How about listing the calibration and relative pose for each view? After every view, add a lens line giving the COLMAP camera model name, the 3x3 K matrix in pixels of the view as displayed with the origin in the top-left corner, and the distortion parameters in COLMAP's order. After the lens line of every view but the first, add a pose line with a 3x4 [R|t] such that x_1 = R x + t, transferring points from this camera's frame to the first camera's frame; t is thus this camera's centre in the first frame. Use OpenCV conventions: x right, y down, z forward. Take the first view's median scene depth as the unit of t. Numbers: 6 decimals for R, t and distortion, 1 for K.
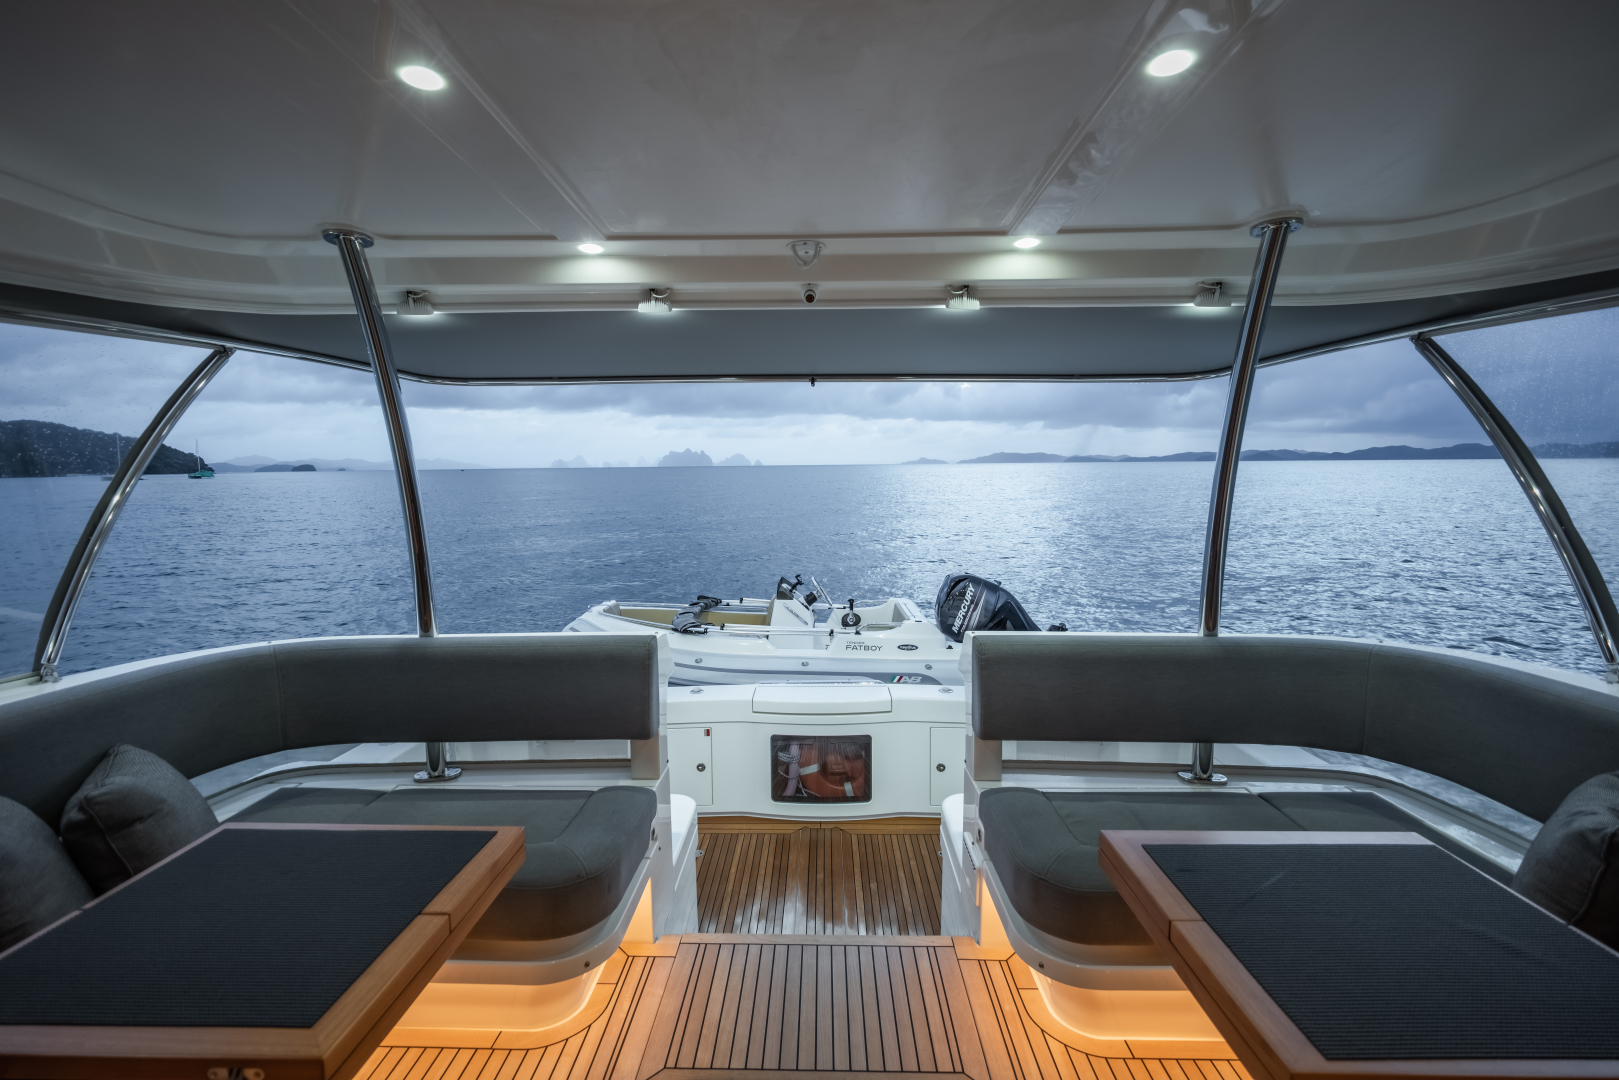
lens RADIAL K [[704.6, 0, 810.2], [0, 704.6, 548.1], [0, 0, 1]] dist [-0.000161, -0.000010]
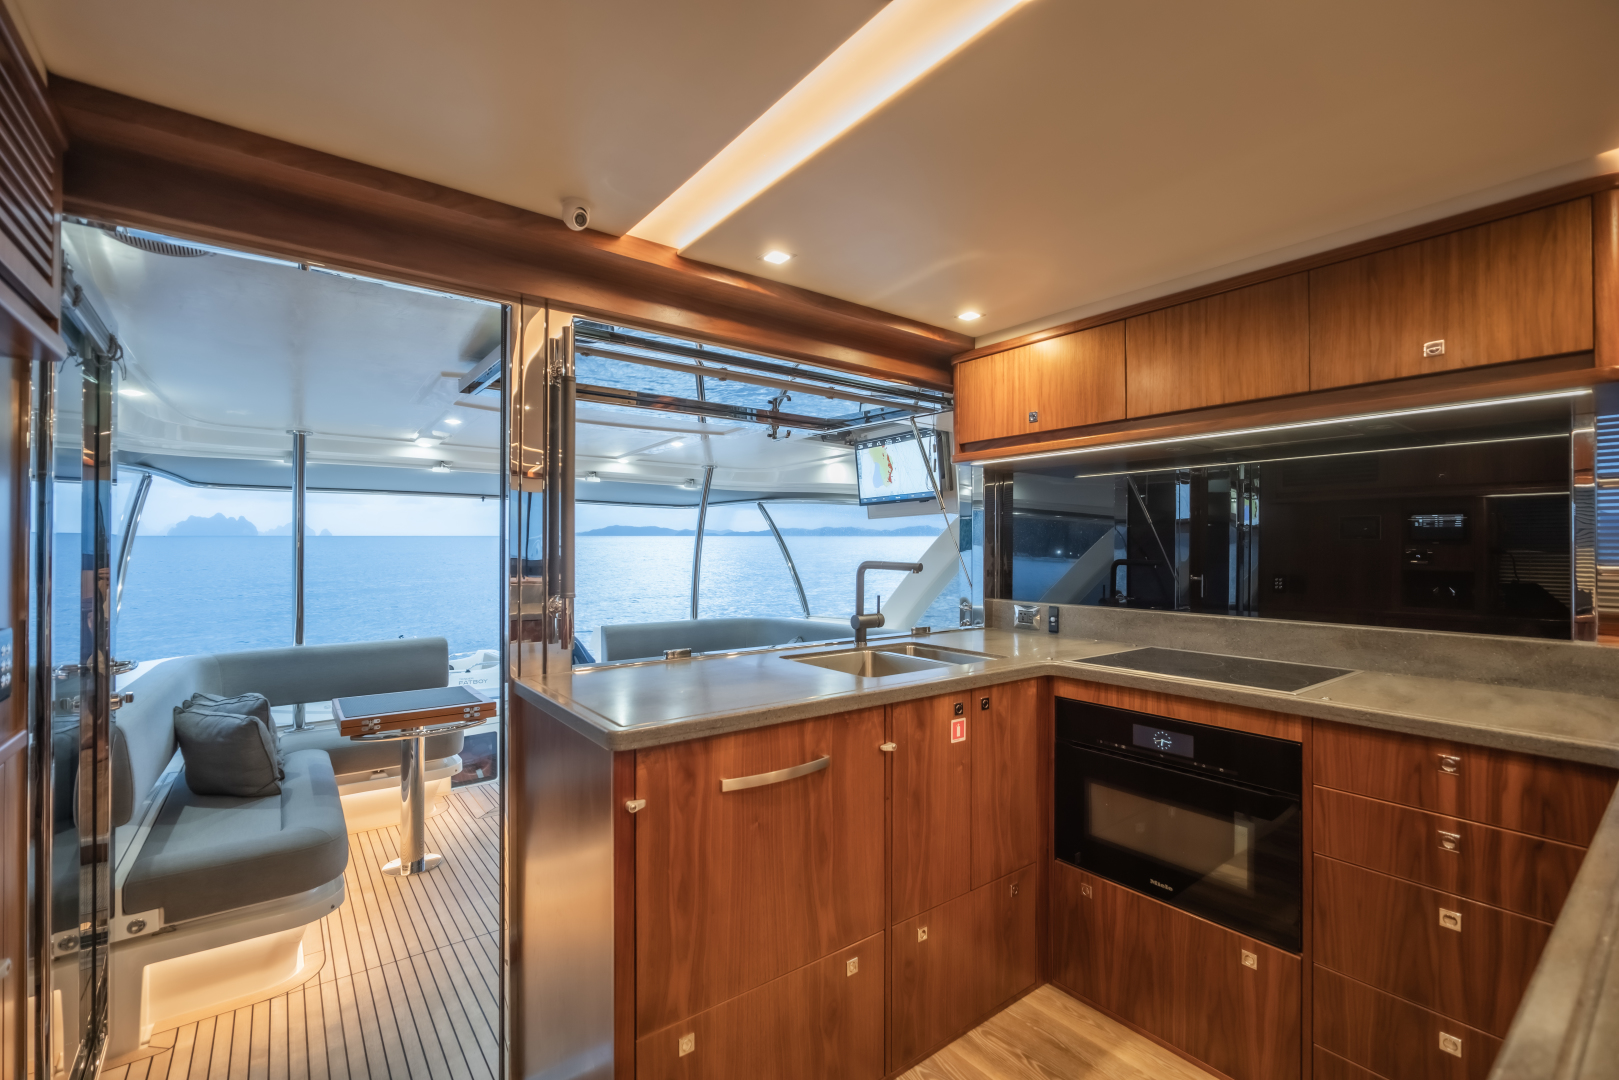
lens RADIAL K [[704.6, 0, 810.2], [0, 704.6, 548.1], [0, 0, 1]] dist [-0.000161, -0.000010]
pose [[0.779125, 0.008071, 0.626817, -0.669966], [0.050107, 0.995916, -0.075106, 0.083086], [-0.624863, 0.089924, 0.775538, -1.196777]]
